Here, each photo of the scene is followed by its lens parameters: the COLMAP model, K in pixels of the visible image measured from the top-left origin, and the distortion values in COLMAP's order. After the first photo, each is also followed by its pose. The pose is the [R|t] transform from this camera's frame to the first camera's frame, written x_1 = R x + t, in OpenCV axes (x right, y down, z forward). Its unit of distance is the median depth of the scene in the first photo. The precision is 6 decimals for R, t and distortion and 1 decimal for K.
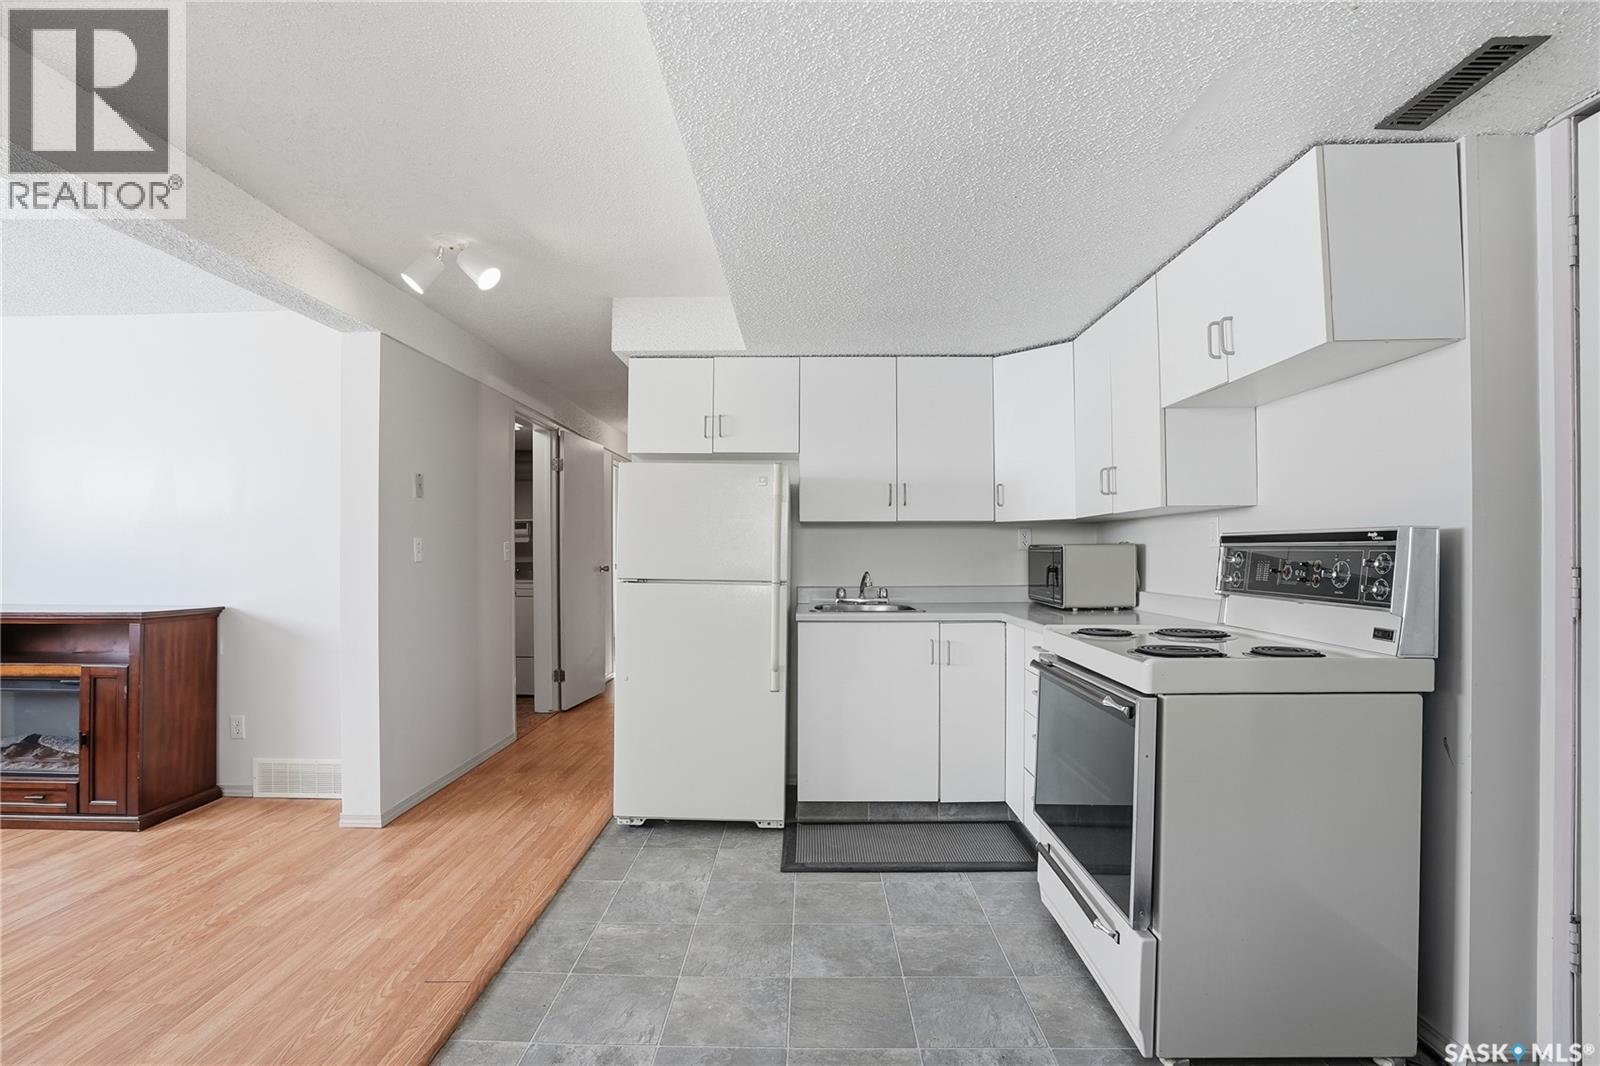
lens RADIAL K [[796.2, 0, 796.6], [0, 796.2, 556.8], [0, 0, 1]] dist [-0.063694, 0.033625]
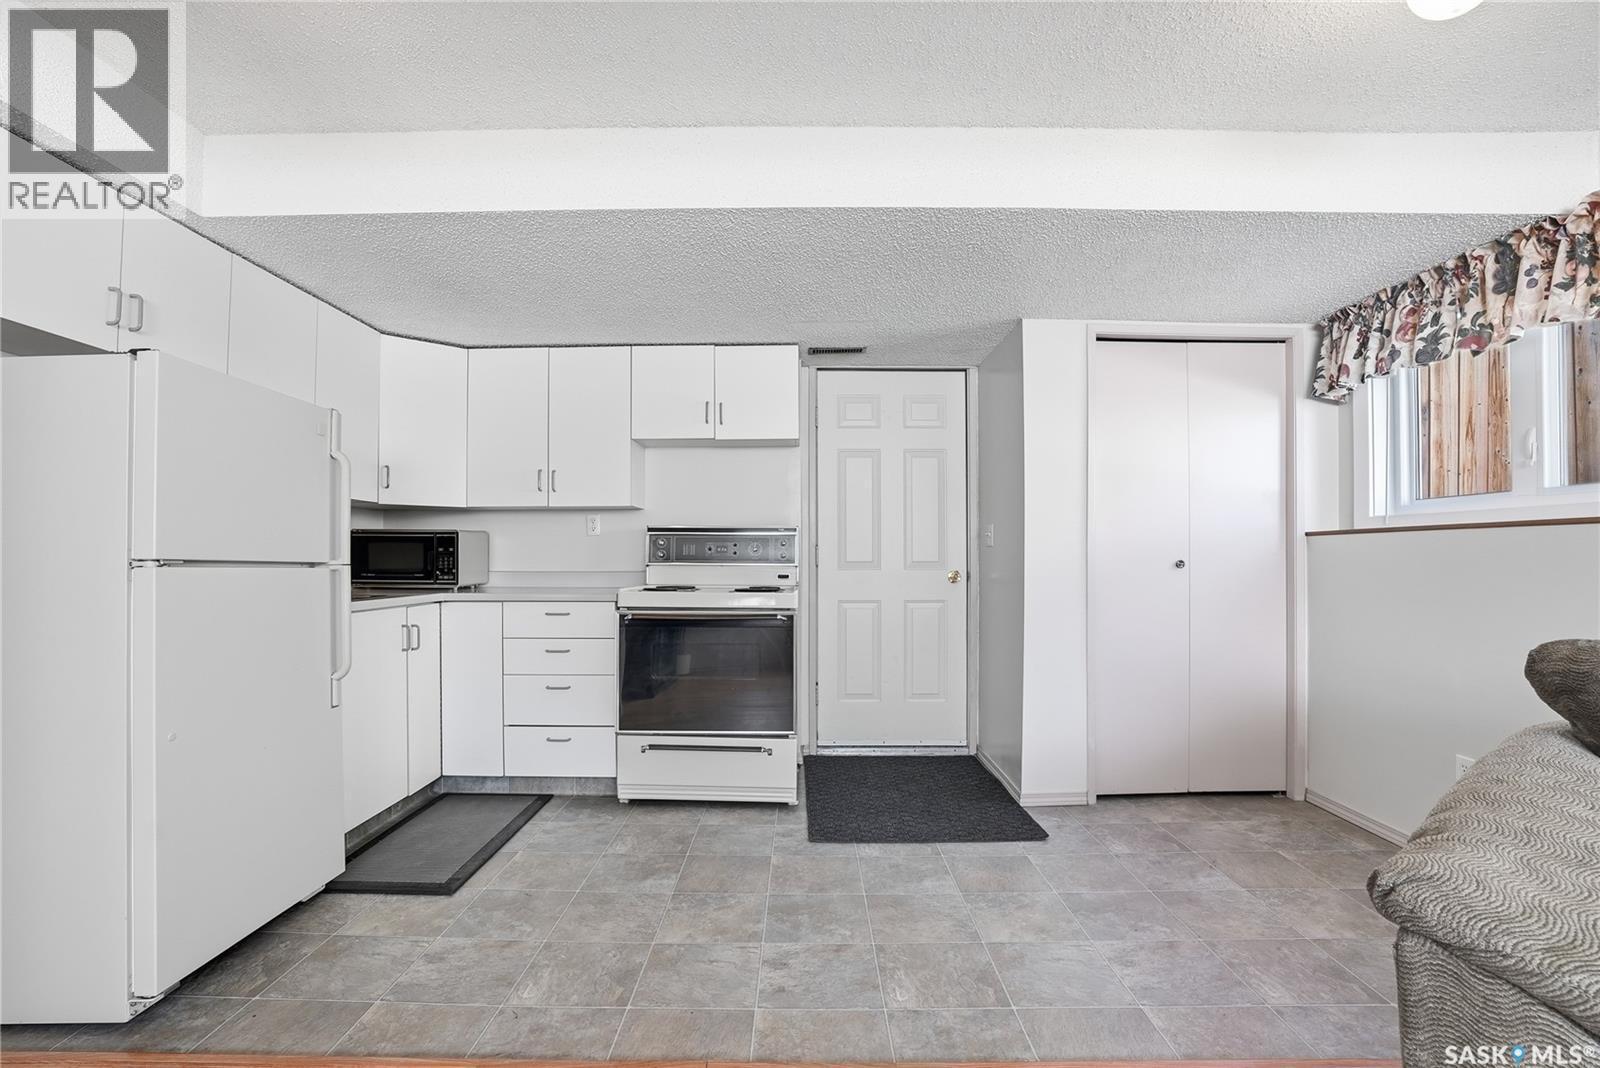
lens RADIAL K [[796.2, 0, 796.6], [0, 796.2, 557.8], [0, 0, 1]] dist [-0.063694, 0.033625]
pose [[-0.048117, 0.001530, 0.998841, -1.063052], [0.008633, 0.999962, -0.001116, 0.039714], [-0.998804, 0.008569, -0.048129, 0.784272]]
